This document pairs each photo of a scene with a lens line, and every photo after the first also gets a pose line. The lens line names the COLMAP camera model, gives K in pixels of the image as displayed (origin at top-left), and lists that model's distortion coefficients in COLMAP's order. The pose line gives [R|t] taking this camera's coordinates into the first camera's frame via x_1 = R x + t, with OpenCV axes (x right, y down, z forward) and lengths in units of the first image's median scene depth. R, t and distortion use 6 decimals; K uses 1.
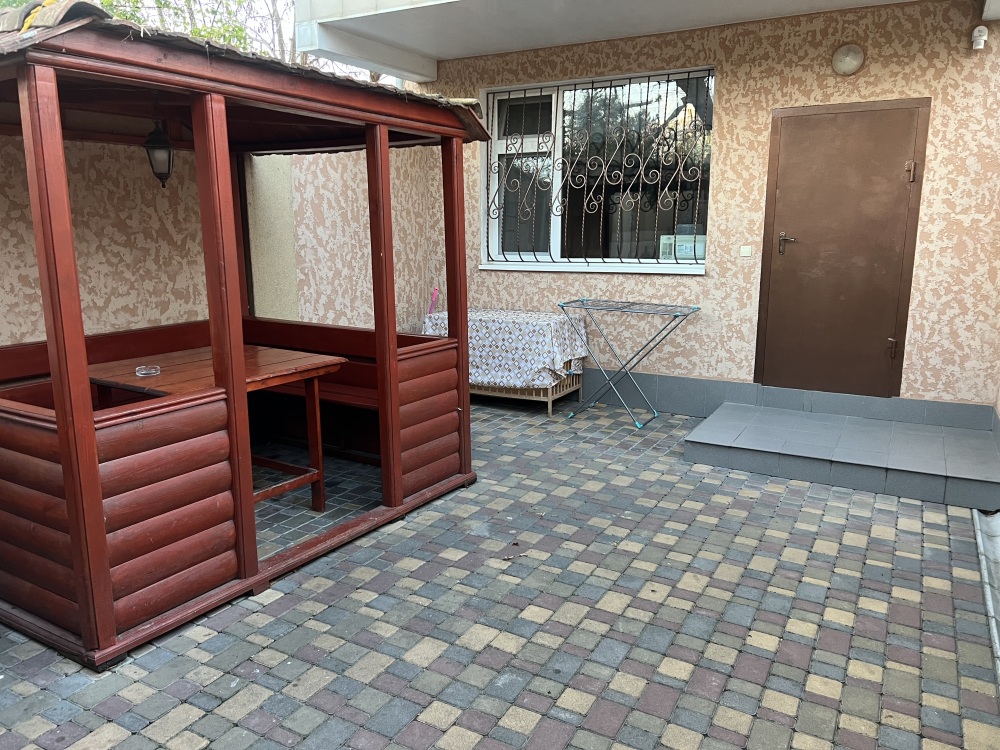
lens RADIAL K [[753.9, 0, 501.8], [0, 753.9, 380.2], [0, 0, 1]] dist [0.073476, -0.083496]
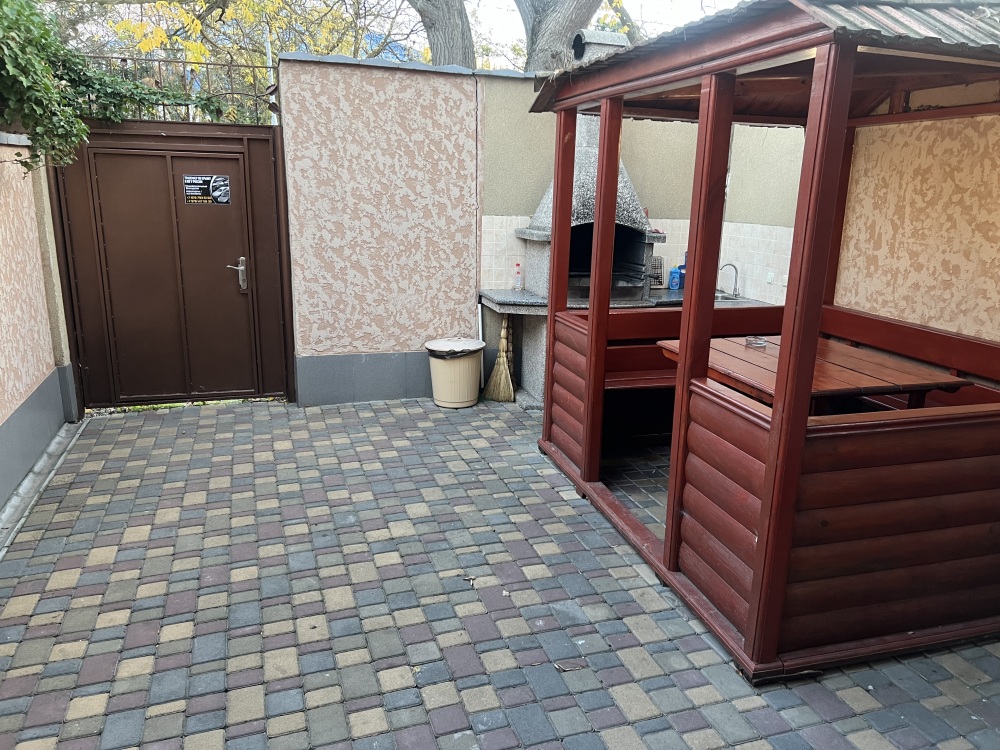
lens RADIAL K [[753.9, 0, 512.2], [0, 753.9, 377.4], [0, 0, 1]] dist [0.073476, -0.083496]
pose [[-0.673900, 0.167651, -0.719550, 0.570831], [-0.171920, 0.911597, 0.373409, -0.316056], [0.718542, 0.375345, -0.585503, 1.431086]]
